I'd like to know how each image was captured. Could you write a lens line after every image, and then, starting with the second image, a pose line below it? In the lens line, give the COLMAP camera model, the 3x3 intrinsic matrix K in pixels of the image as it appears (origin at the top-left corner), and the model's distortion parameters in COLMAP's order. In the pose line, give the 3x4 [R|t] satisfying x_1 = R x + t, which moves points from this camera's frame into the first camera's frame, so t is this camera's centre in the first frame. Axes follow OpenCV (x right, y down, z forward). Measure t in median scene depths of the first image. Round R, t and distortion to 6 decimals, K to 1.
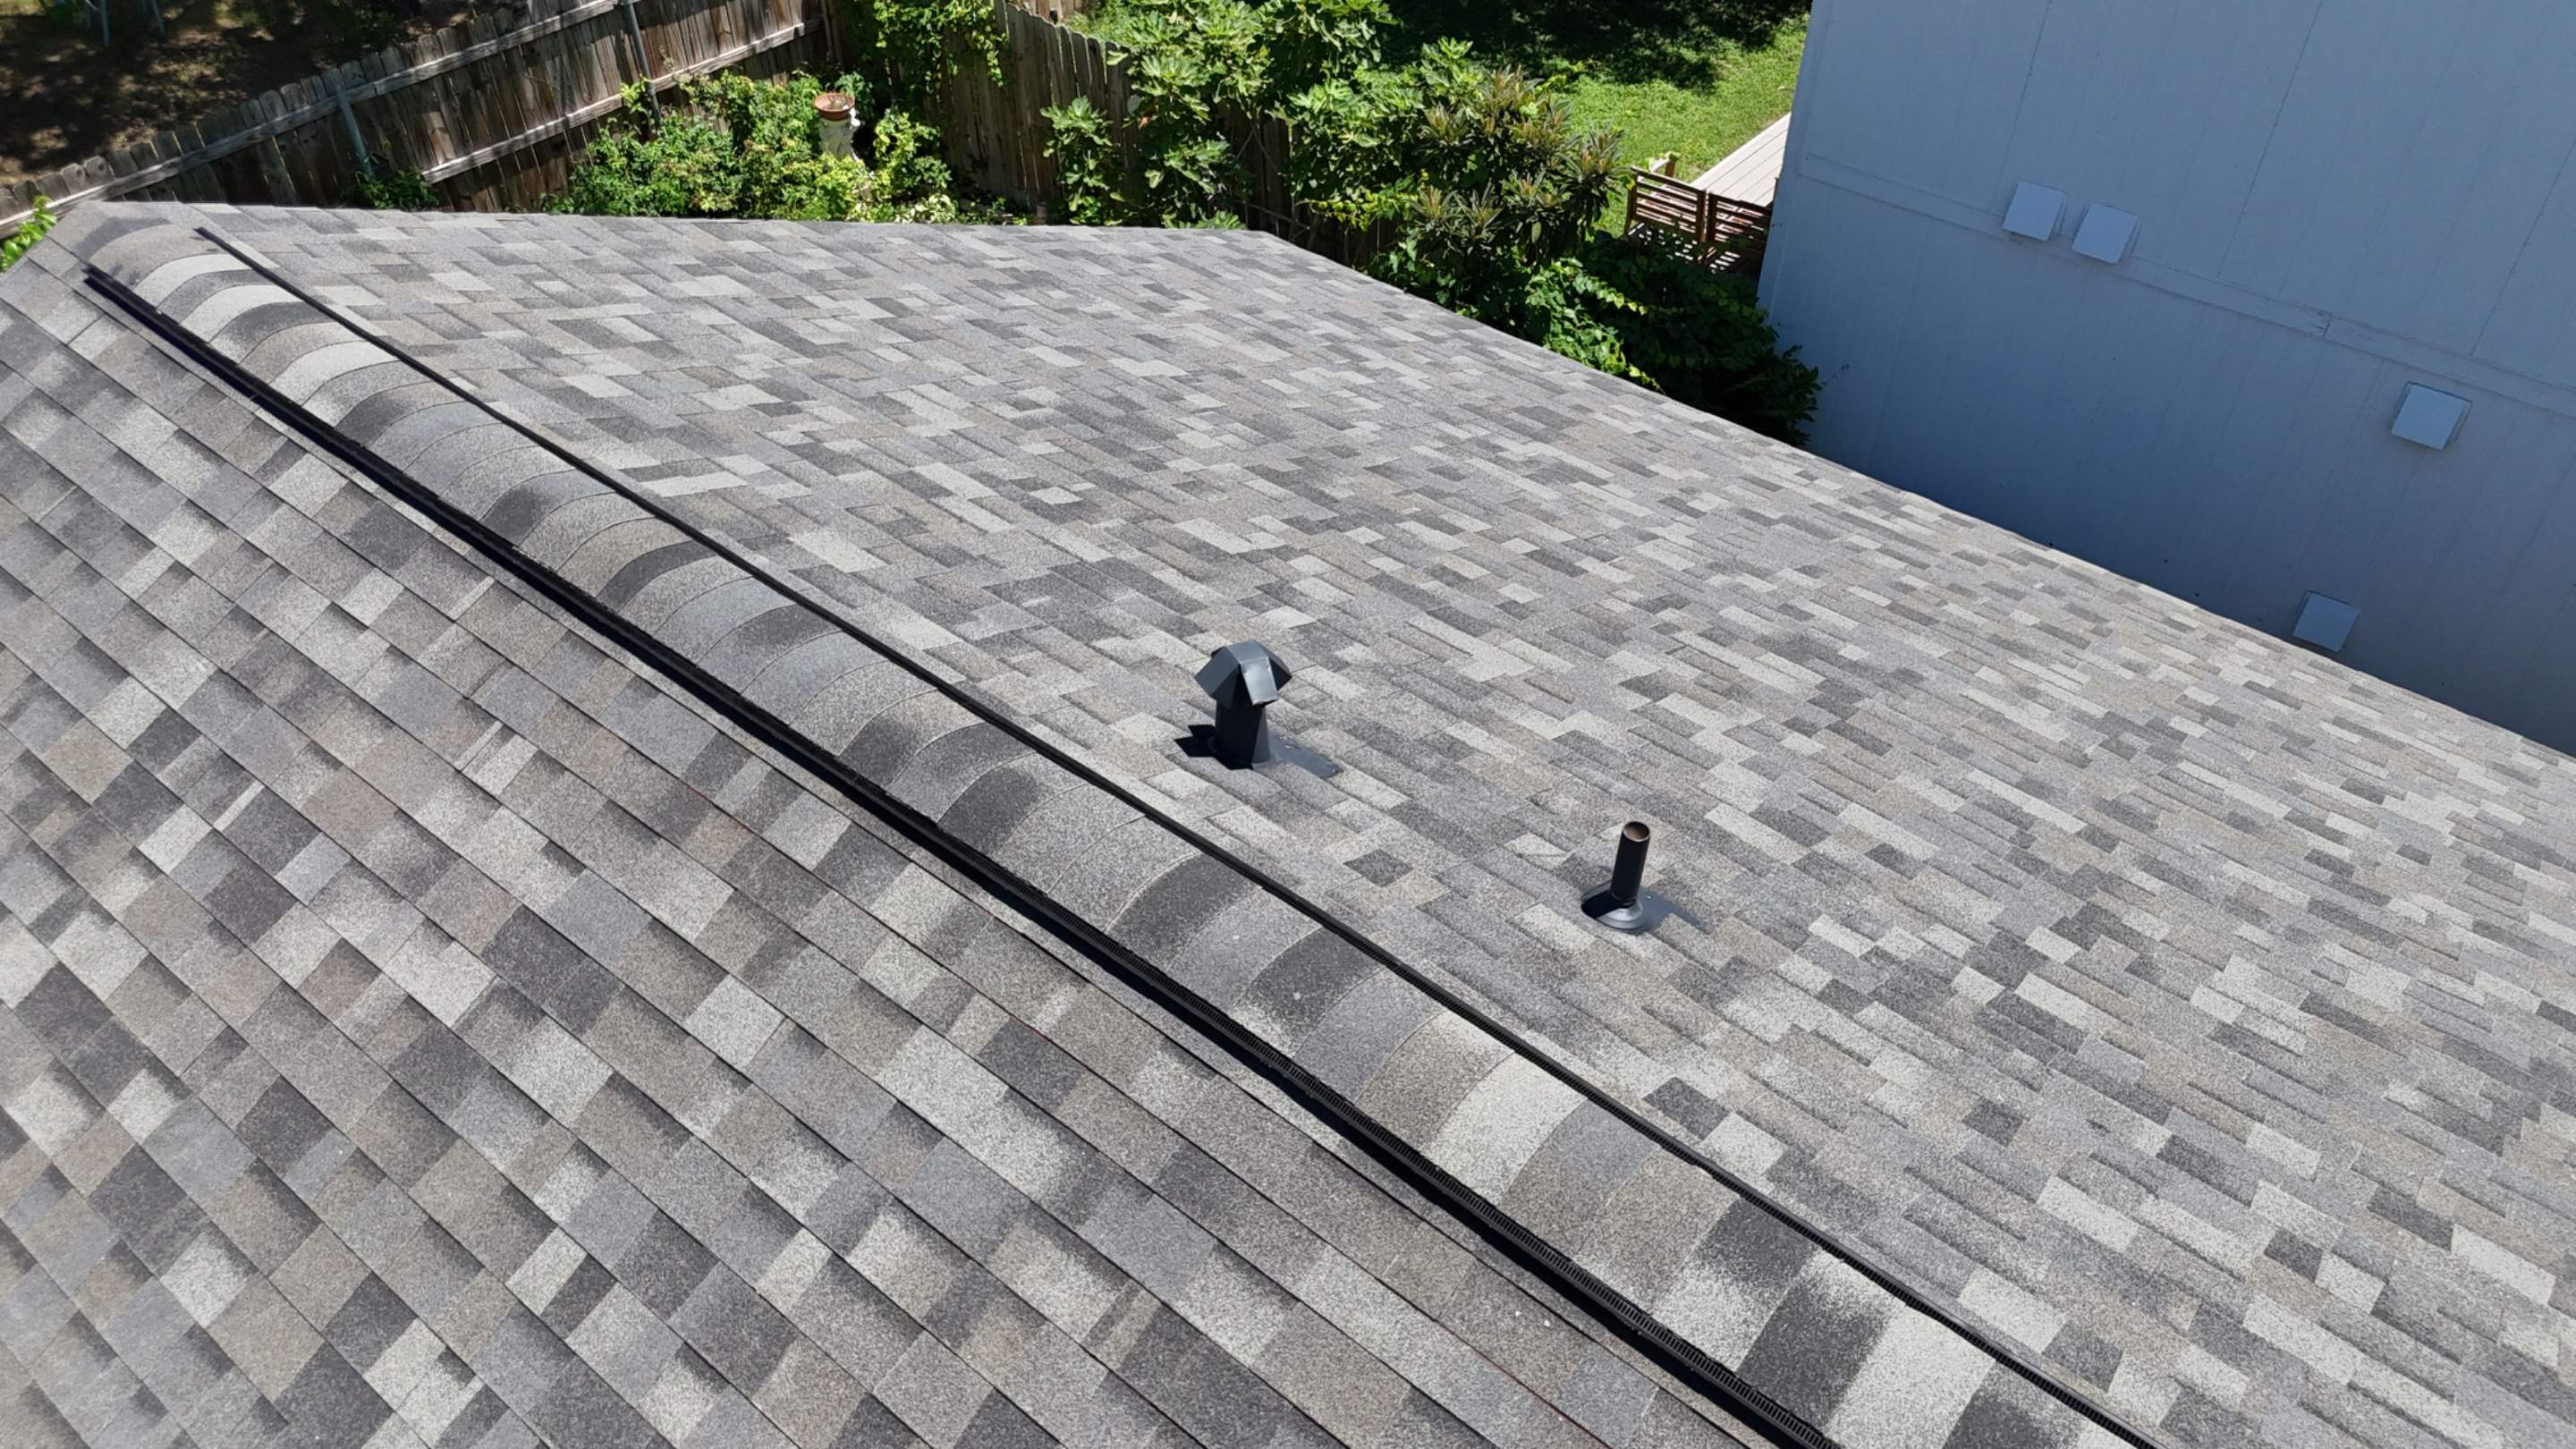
lens RADIAL K [[1896.1, 0, 1289.8], [0, 1896.1, 728.2], [0, 0, 1]] dist [0.078311, -0.075961]
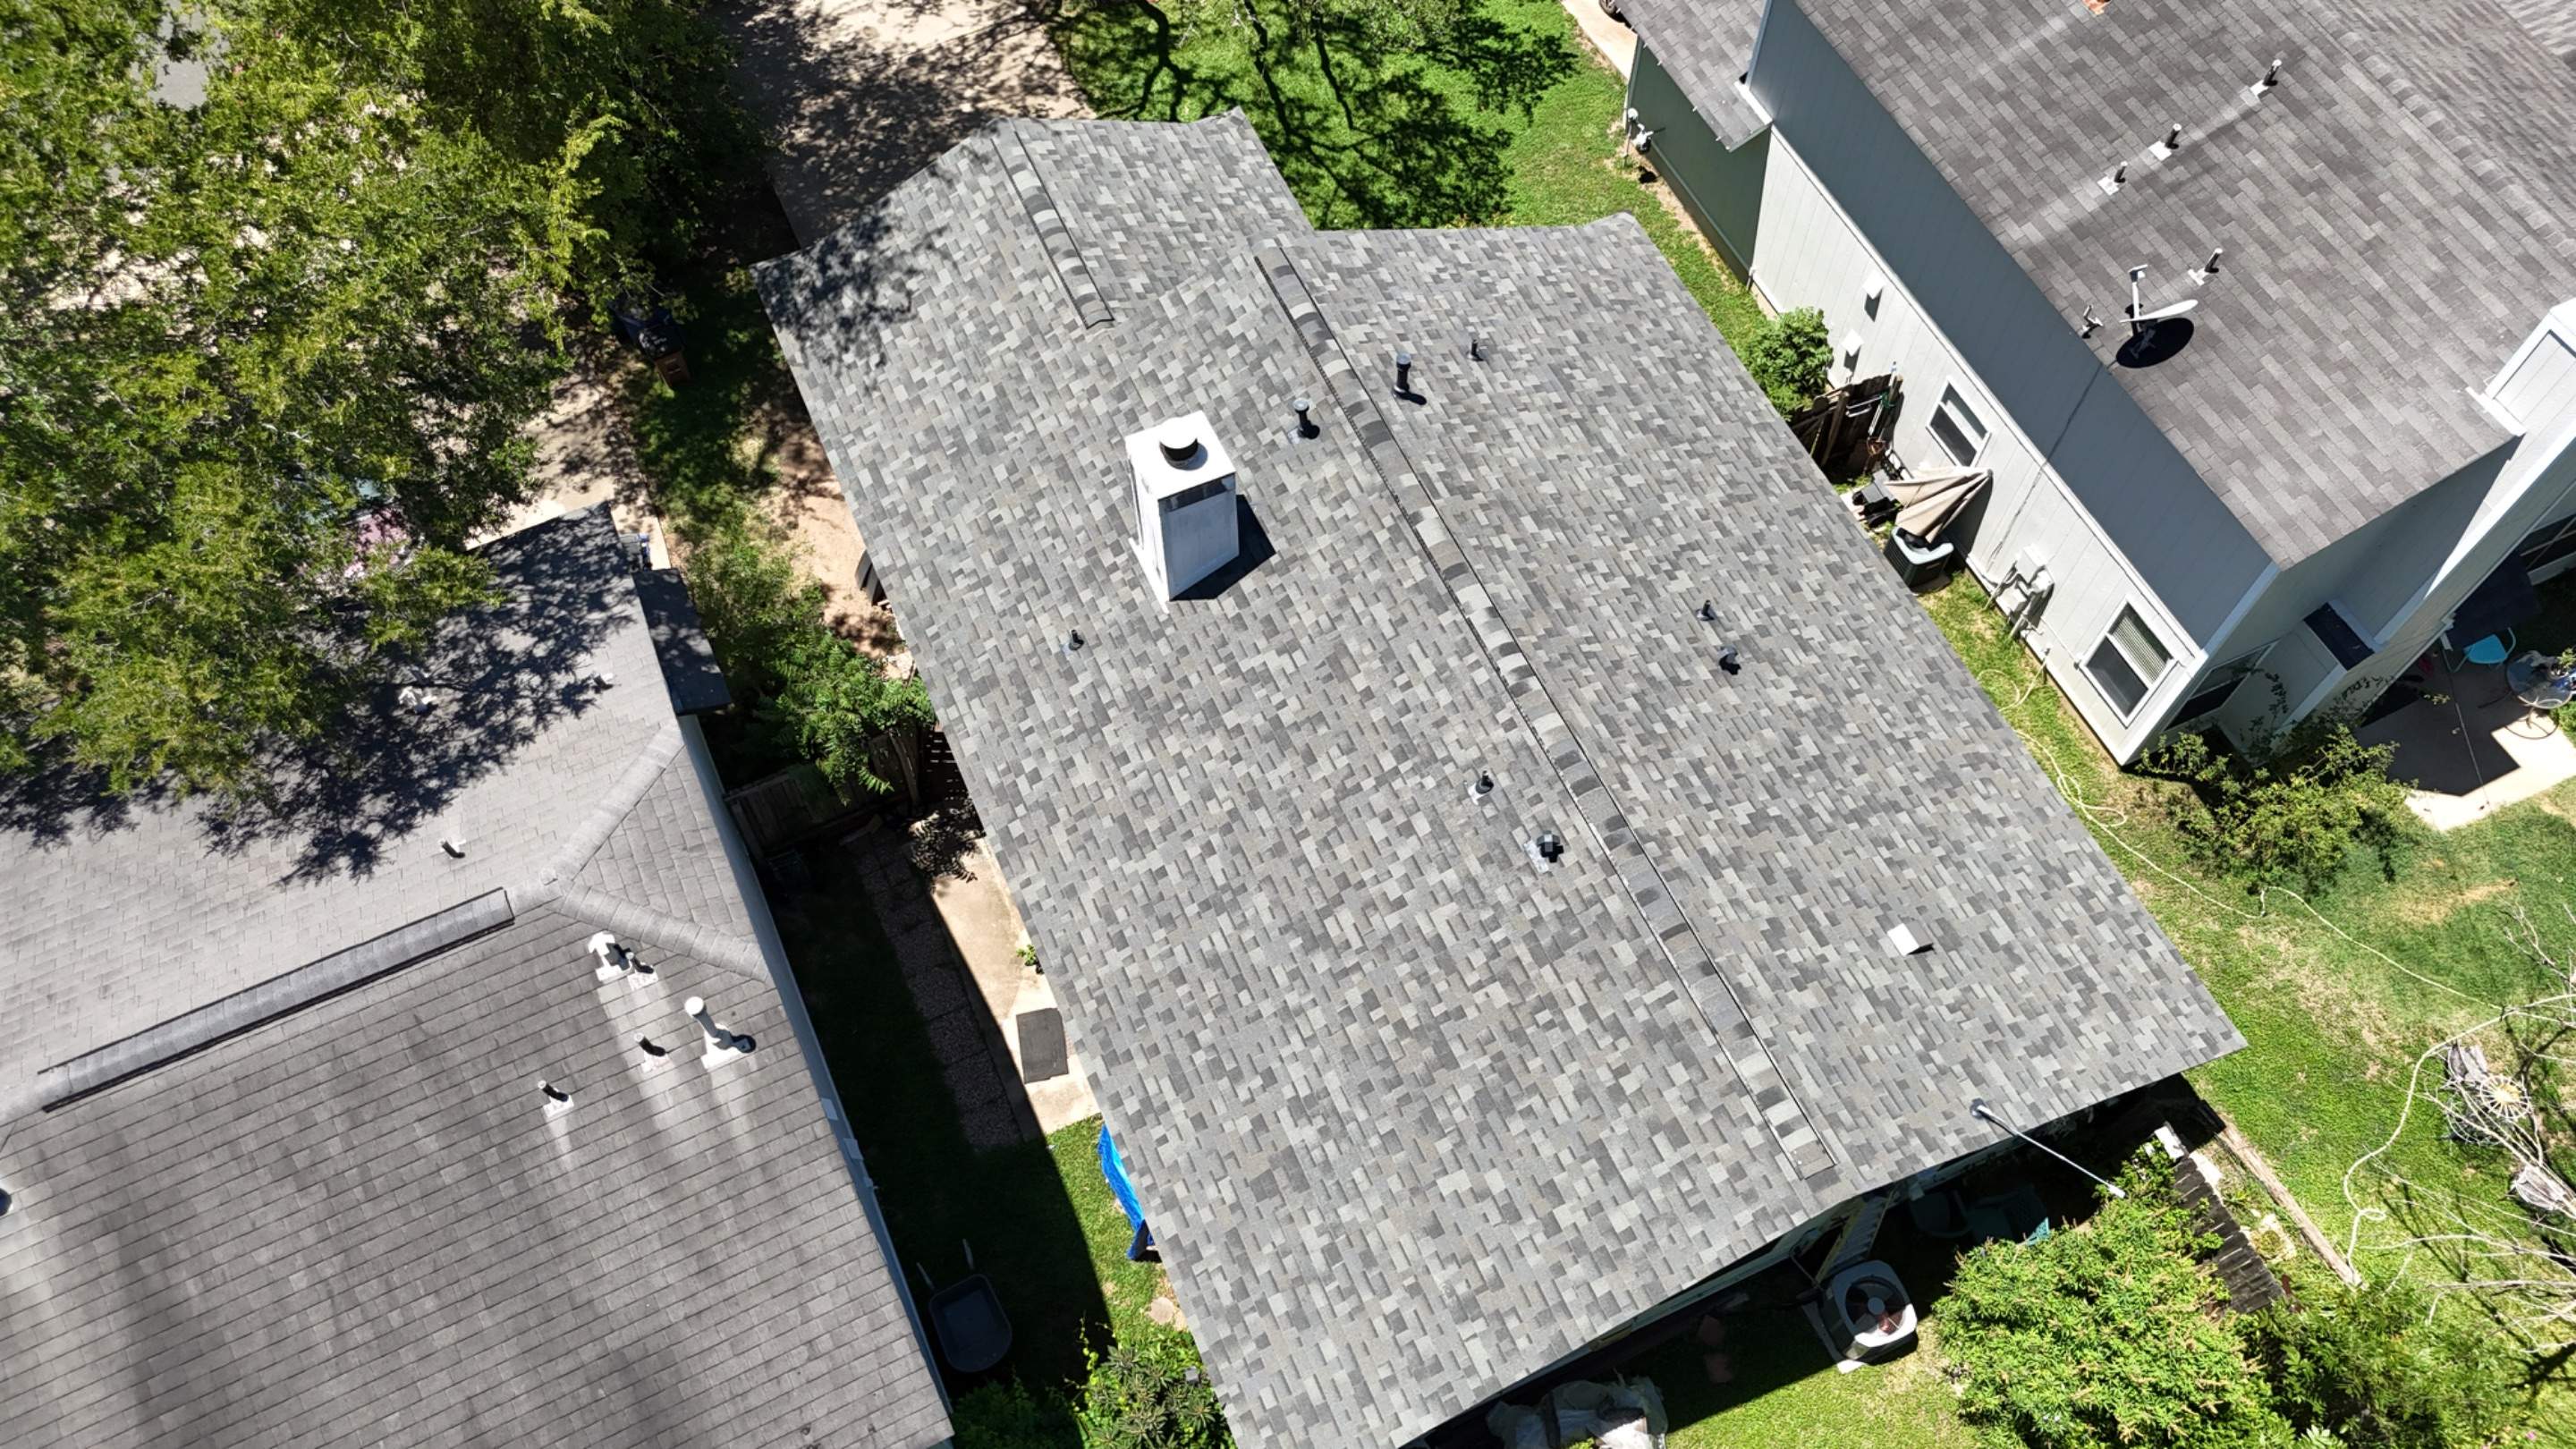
lens RADIAL K [[1901.2, 0, 1293.1], [0, 1901.2, 723.3], [0, 0, 1]] dist [0.105201, -0.152579]
pose [[-0.898358, -0.379262, 0.221614, -0.321344], [0.303289, -0.170589, 0.937505, -3.756622], [-0.317755, 0.909428, 0.268276, -0.181480]]
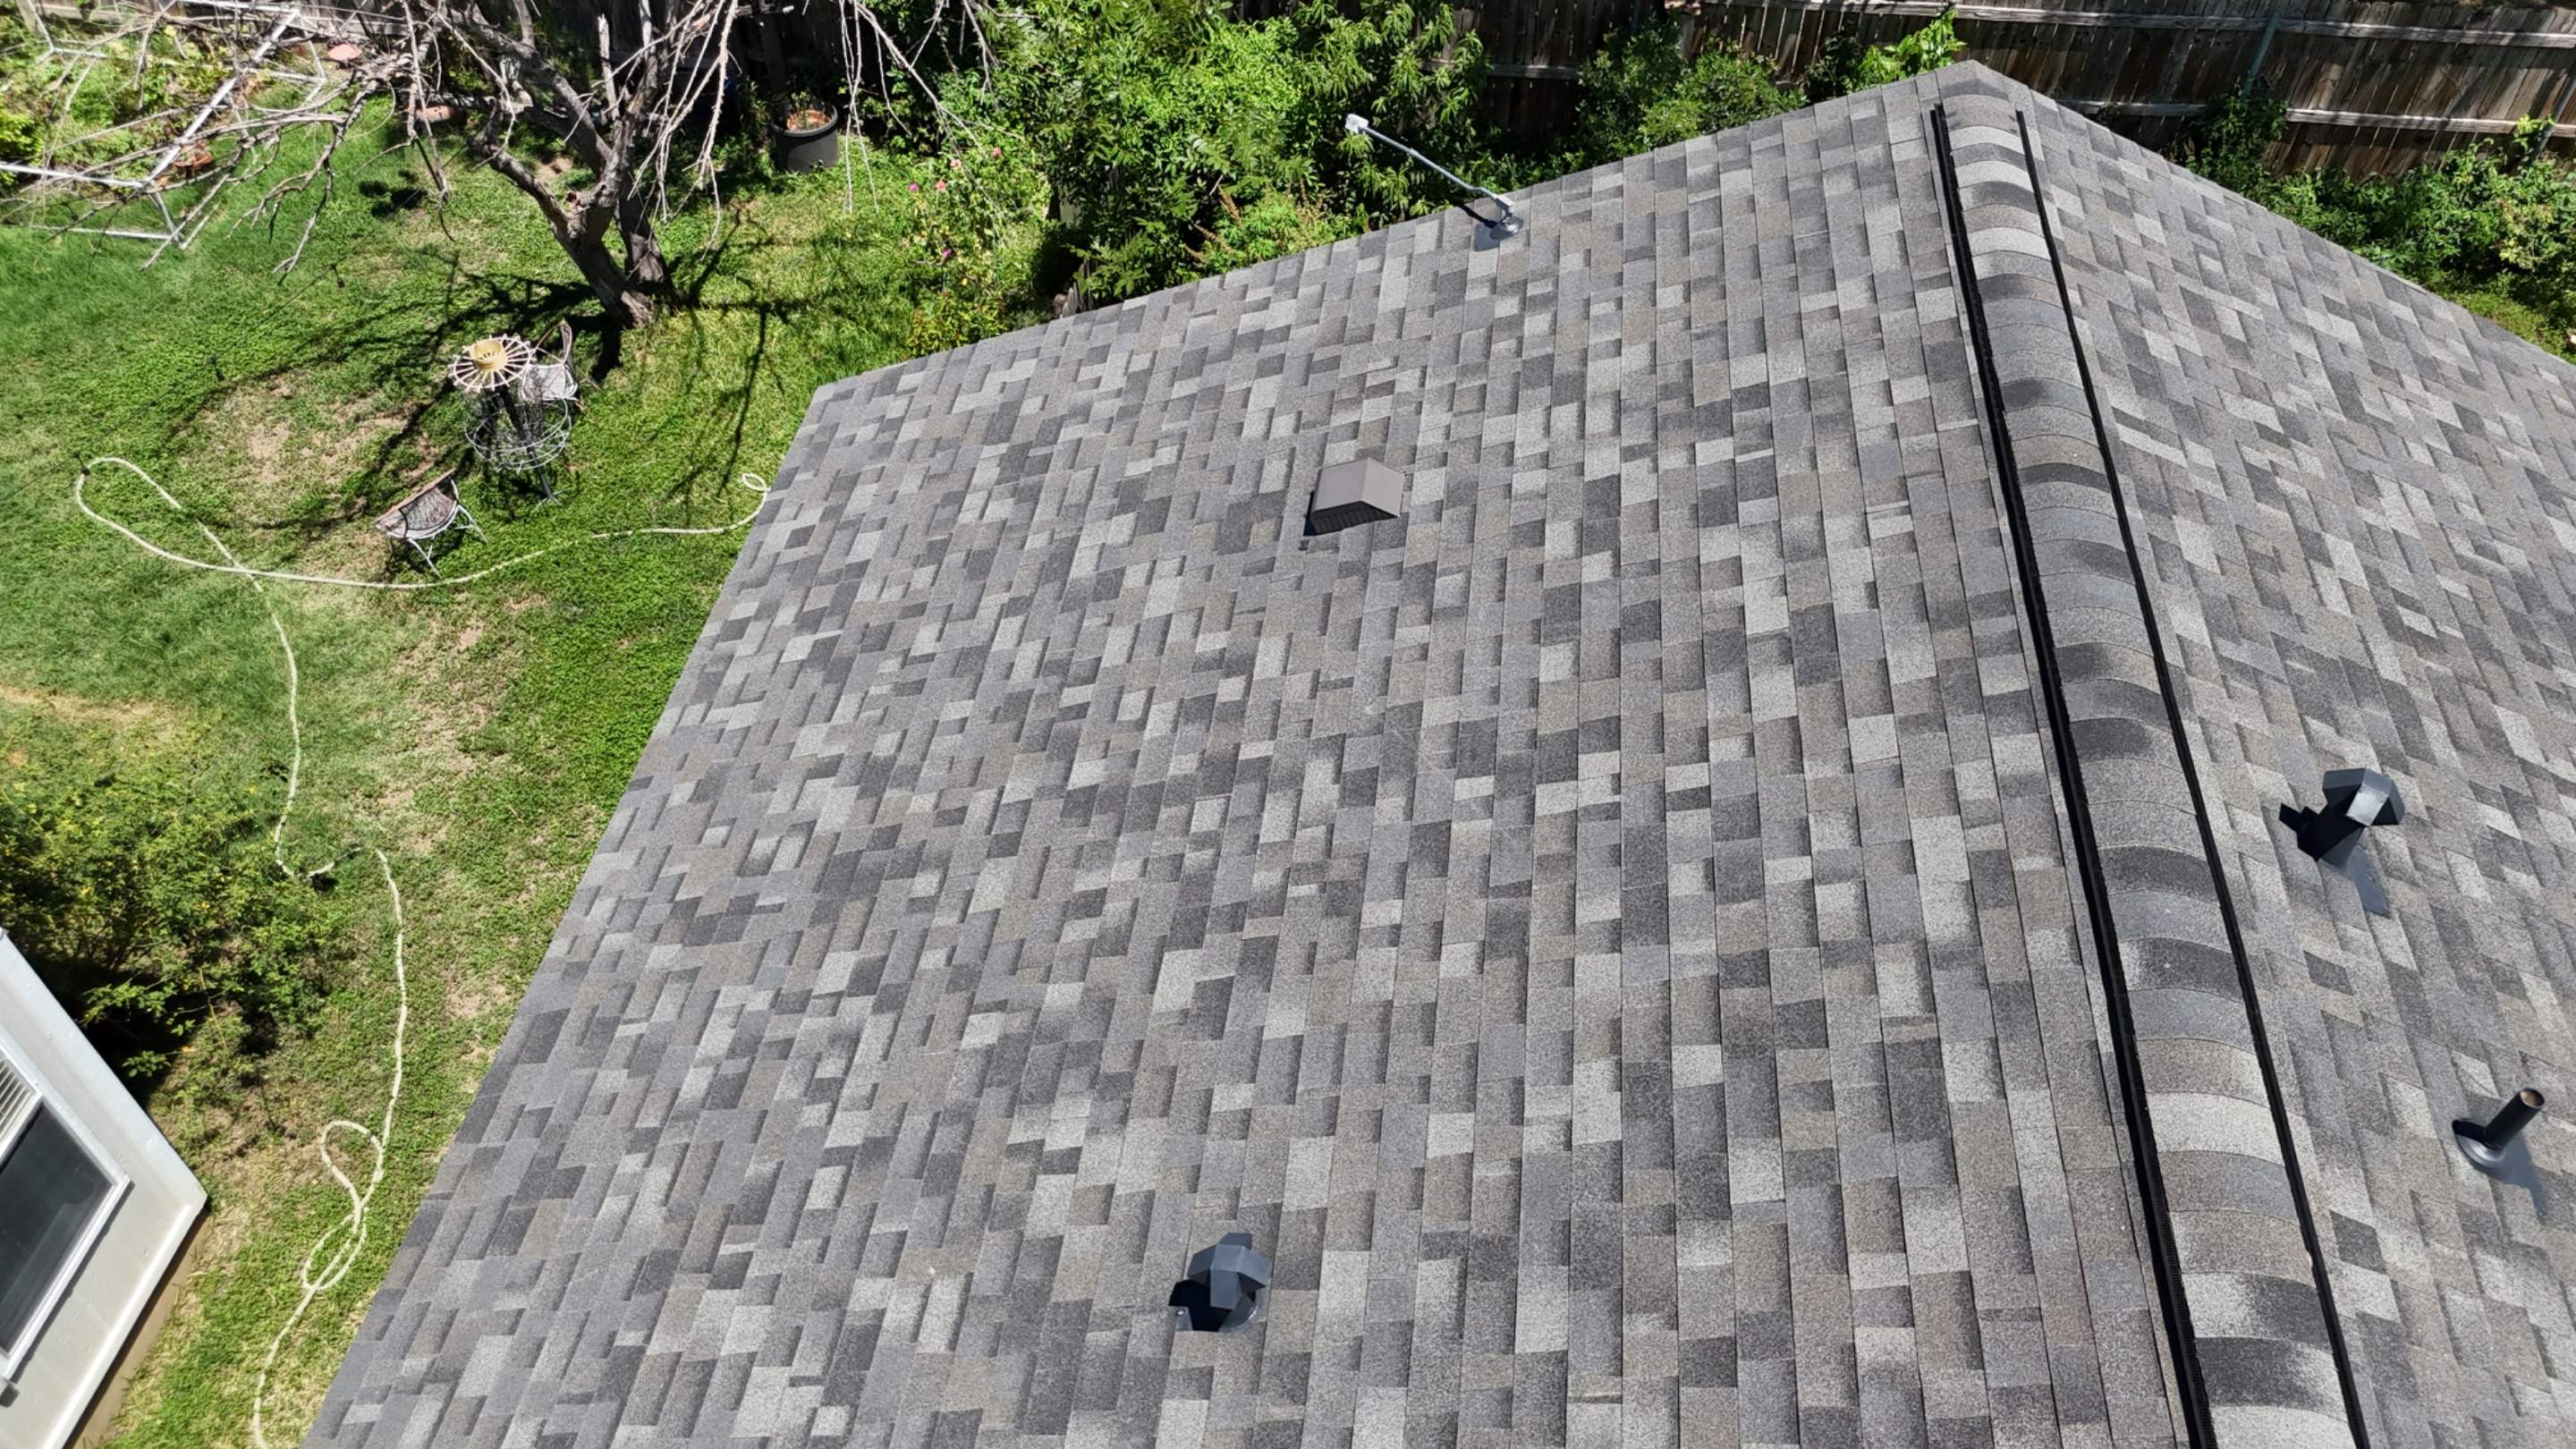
lens RADIAL K [[1908.6, 0, 1292.4], [0, 1908.6, 715.6], [0, 0, 1]] dist [0.068444, -0.066954]
pose [[0.536432, 0.616465, -0.576378, 0.268315], [-0.579393, 0.765590, 0.279600, -0.015357], [0.613633, 0.183963, 0.767862, -0.370055]]
